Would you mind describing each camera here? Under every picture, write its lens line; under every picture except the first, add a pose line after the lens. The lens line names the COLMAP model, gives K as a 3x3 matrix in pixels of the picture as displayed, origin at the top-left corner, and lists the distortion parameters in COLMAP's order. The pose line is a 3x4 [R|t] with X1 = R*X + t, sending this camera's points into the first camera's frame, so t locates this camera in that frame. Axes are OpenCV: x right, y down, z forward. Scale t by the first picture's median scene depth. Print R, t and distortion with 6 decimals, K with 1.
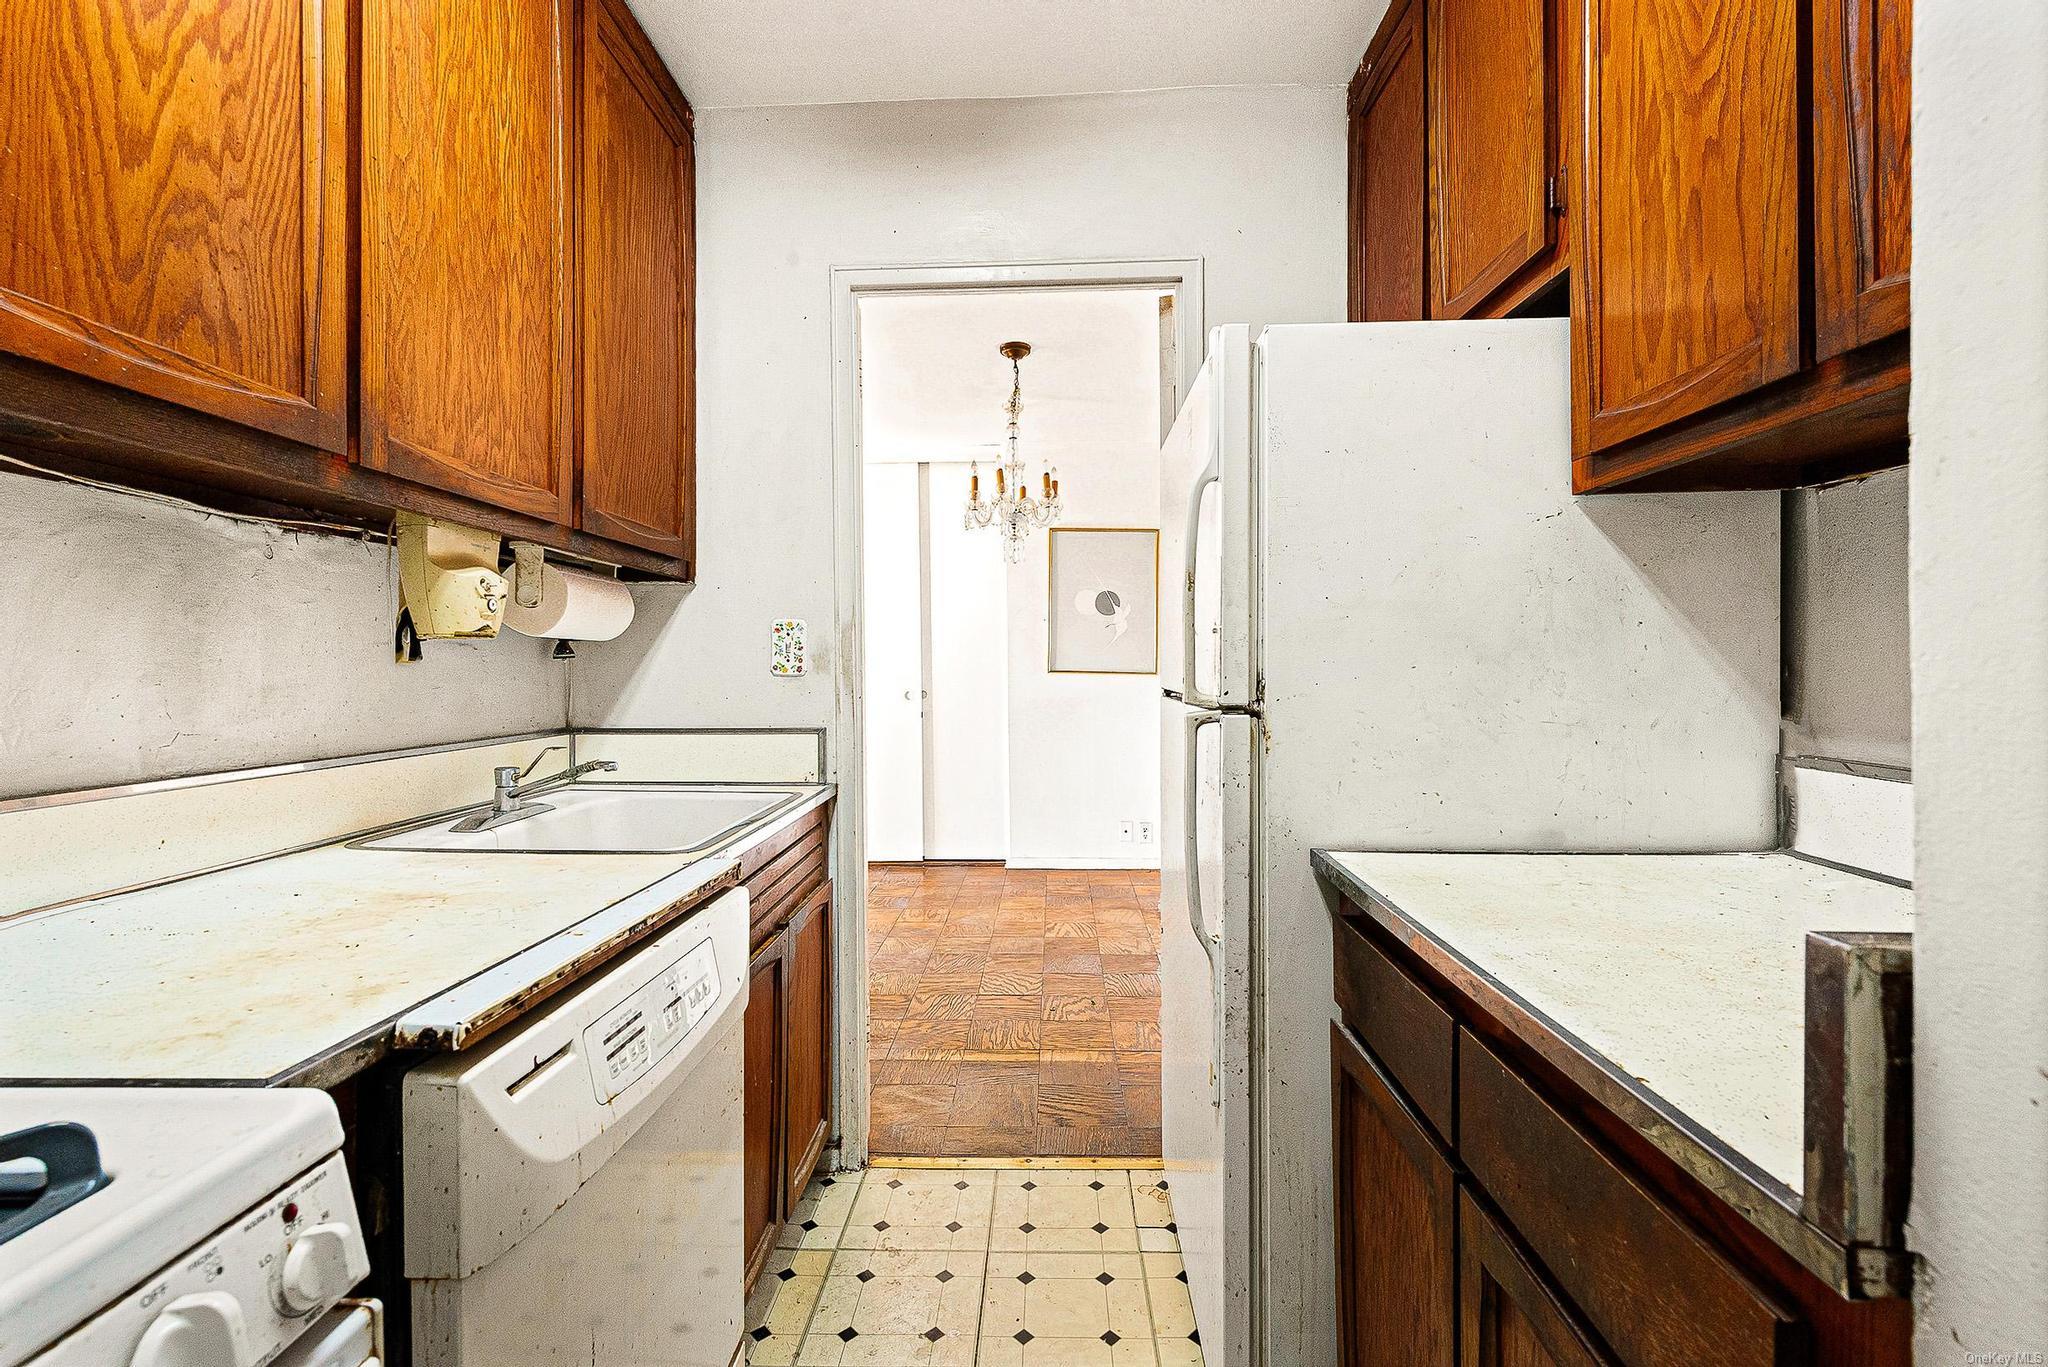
lens RADIAL K [[899.7, 0, 1033.3], [0, 899.7, 665.6], [0, 0, 1]] dist [0.014097, -0.000343]
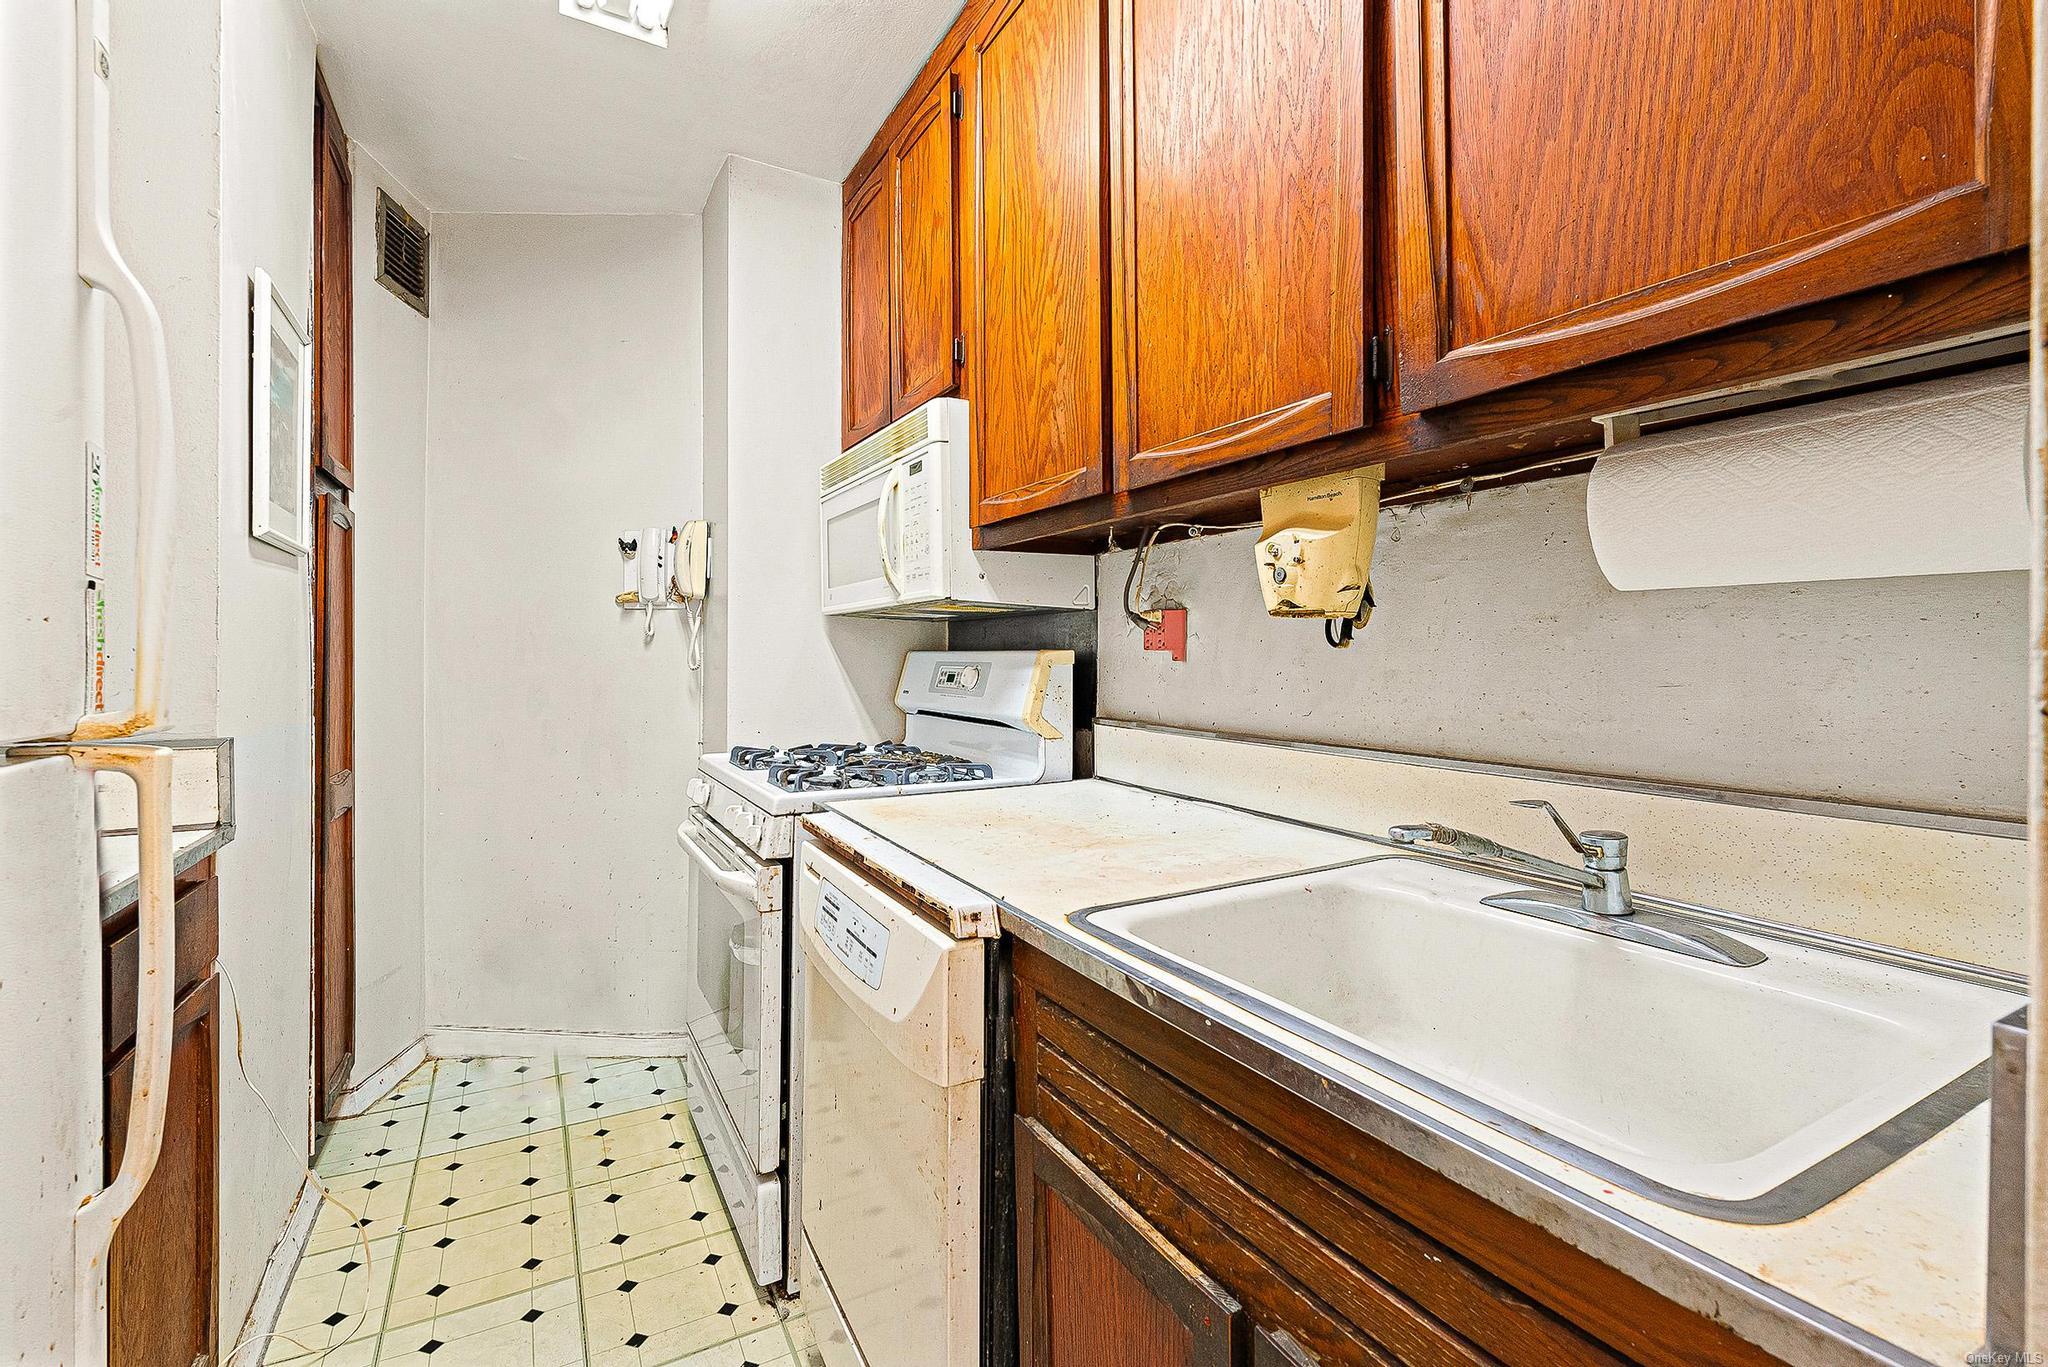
lens RADIAL K [[897.0, 0, 1020.7], [0, 897.0, 675.1], [0, 0, 1]] dist [0.012948, -0.005524]
pose [[-0.857064, 0.007329, -0.515157, 0.027258], [0.001308, 0.999927, 0.012050, 0.022704], [0.515208, 0.009653, -0.857011, 2.383867]]
